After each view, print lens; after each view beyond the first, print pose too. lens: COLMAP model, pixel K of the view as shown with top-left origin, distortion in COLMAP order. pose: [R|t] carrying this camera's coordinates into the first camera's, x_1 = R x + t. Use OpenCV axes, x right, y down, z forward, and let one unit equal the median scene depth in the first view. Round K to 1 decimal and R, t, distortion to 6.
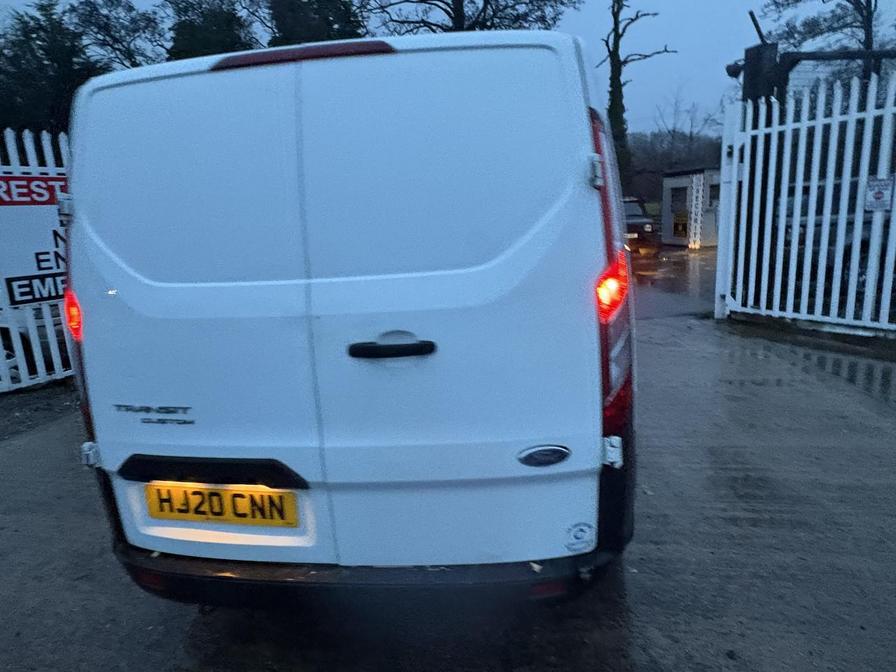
lens RADIAL K [[552.6, 0, 448.3], [0, 552.6, 338.9], [0, 0, 1]] dist [0.002134, 0.000005]
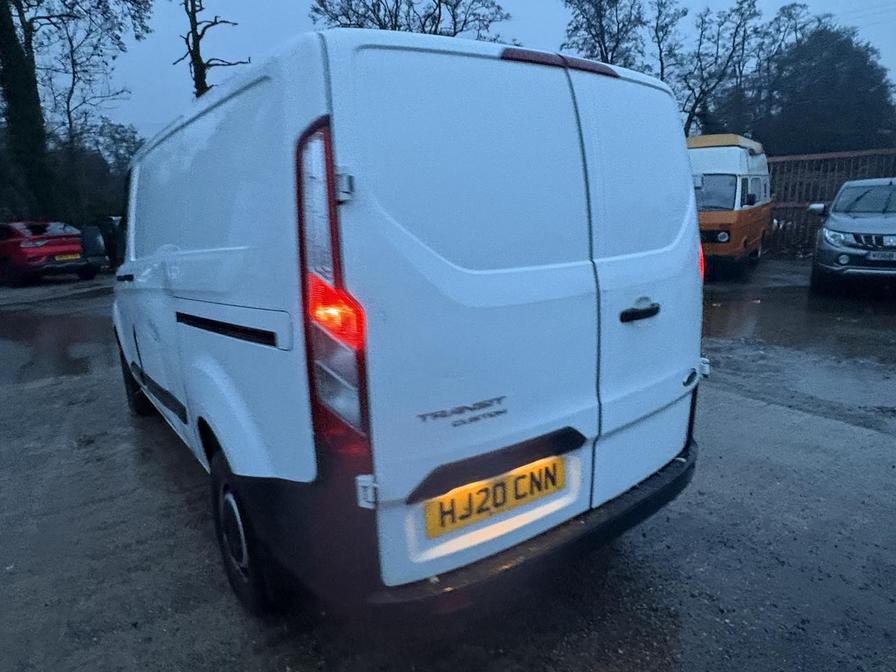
lens RADIAL K [[551.8, 0, 448.0], [0, 551.8, 336.0], [0, 0, 1]] dist [0.003886, -0.000884]
pose [[0.732199, -0.124502, 0.669615, -1.089605], [0.136810, 0.989997, 0.034475, -0.027041], [-0.667209, 0.066367, 0.741908, 0.307433]]
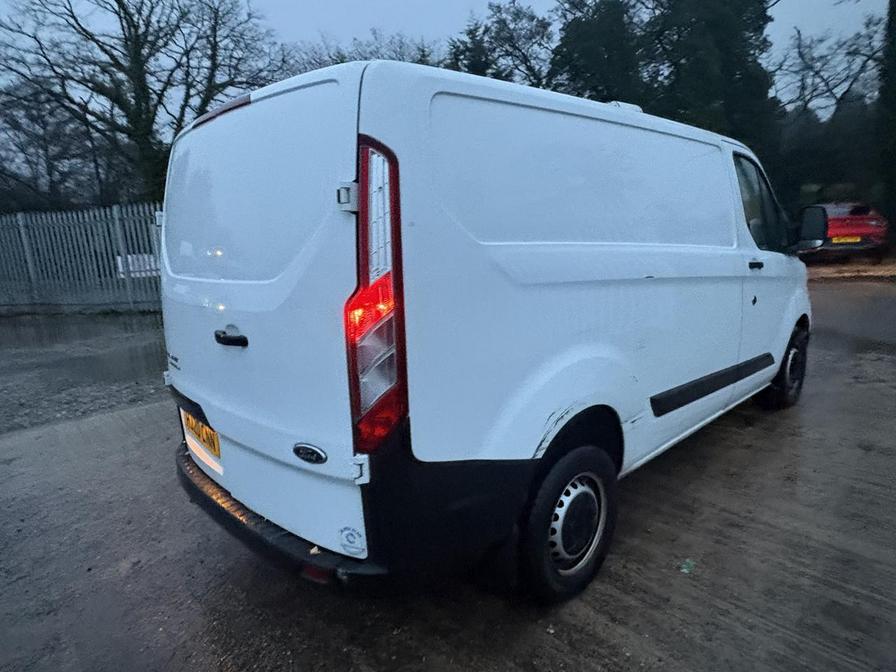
lens RADIAL K [[544.0, 0, 446.9], [0, 544.0, 338.8], [0, 0, 1]] dist [0.000358, -0.000166]
pose [[0.776441, 0.150146, -0.612042, 0.889708], [-0.128648, 0.988515, 0.079298, -0.121730], [0.616919, 0.017167, 0.786839, 0.264851]]
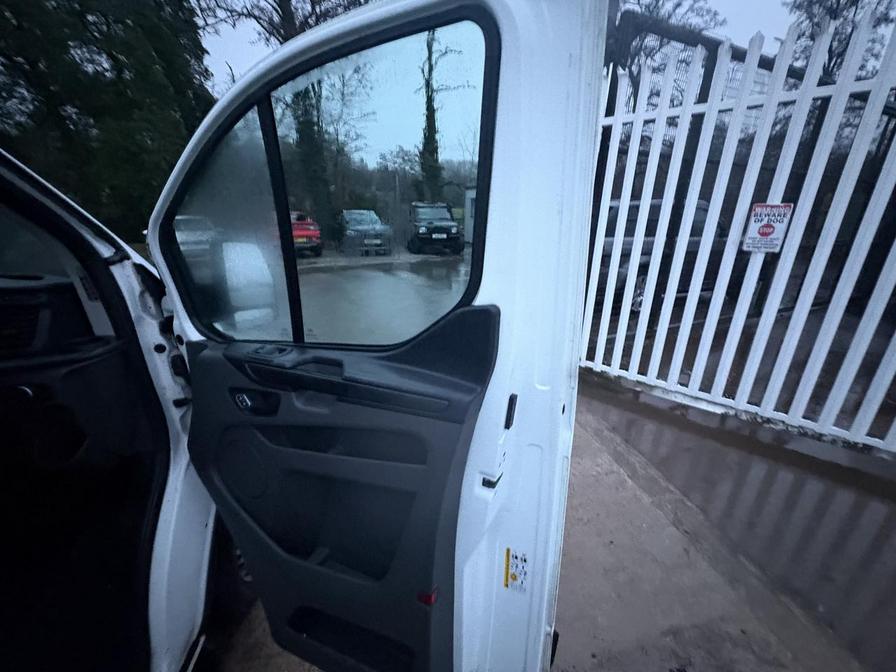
lens RADIAL K [[359.4, 0, 446.1], [0, 359.4, 335.0], [0, 0, 1]] dist [0.000051, -0.000470]
pose [[0.949442, -0.040065, 0.311375, 0.839211], [0.004880, 0.993587, 0.112966, -0.580208], [-0.313904, -0.105735, 0.943549, 2.201581]]
